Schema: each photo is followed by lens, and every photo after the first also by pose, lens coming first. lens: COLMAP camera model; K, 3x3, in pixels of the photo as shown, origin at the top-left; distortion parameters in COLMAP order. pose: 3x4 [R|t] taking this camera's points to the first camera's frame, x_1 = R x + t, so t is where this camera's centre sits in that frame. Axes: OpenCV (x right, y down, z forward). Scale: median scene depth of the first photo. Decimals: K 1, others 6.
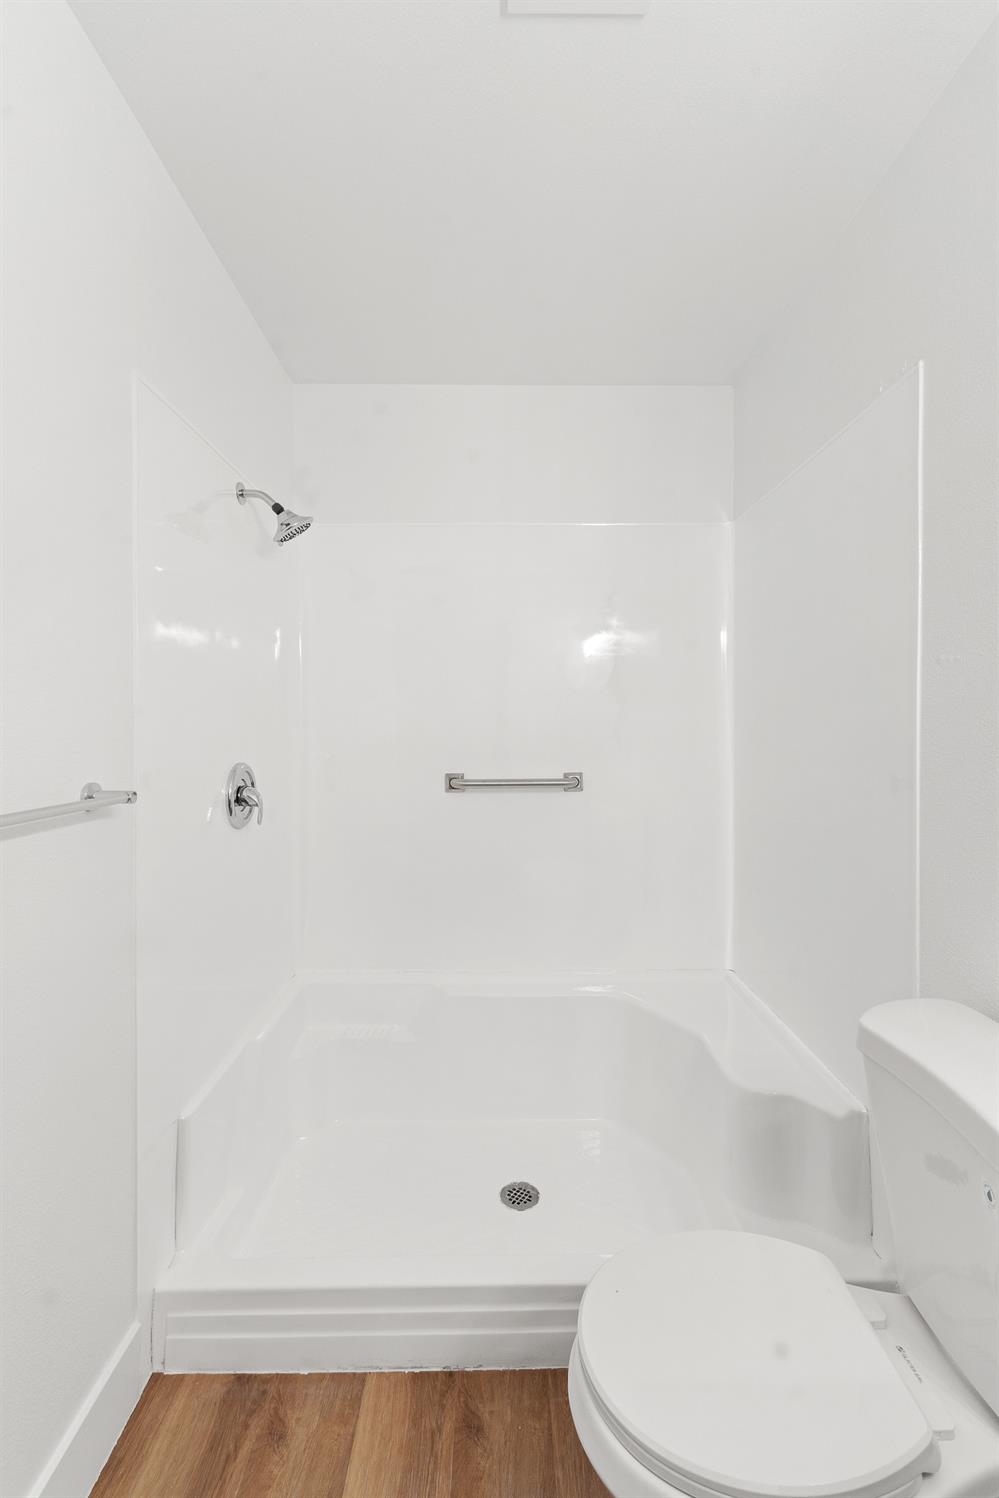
lens RADIAL K [[639.9, 0, 498.1], [0, 639.9, 736.5], [0, 0, 1]] dist [0.011028, -0.001137]
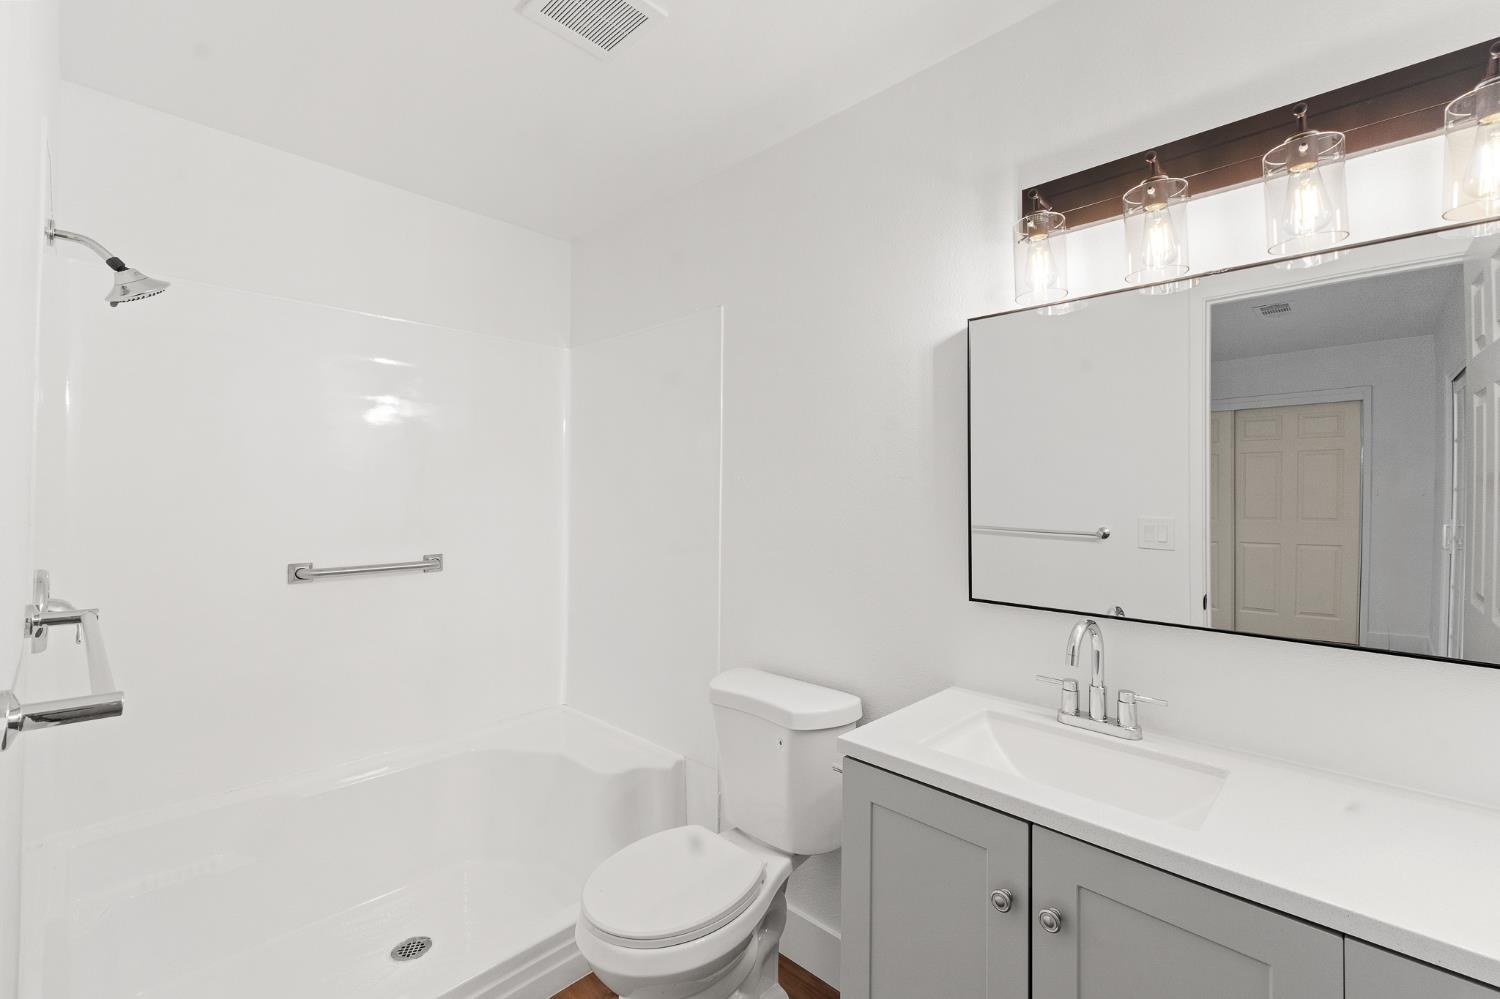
lens RADIAL K [[640.8, 0, 756.7], [0, 640.8, 502.6], [0, 0, 1]] dist [0.011028, -0.001137]
pose [[0.696075, -0.004858, 0.717953, -0.291090], [0.003275, 0.999988, 0.003592, -0.034426], [-0.717962, -0.000149, 0.696082, -0.149974]]
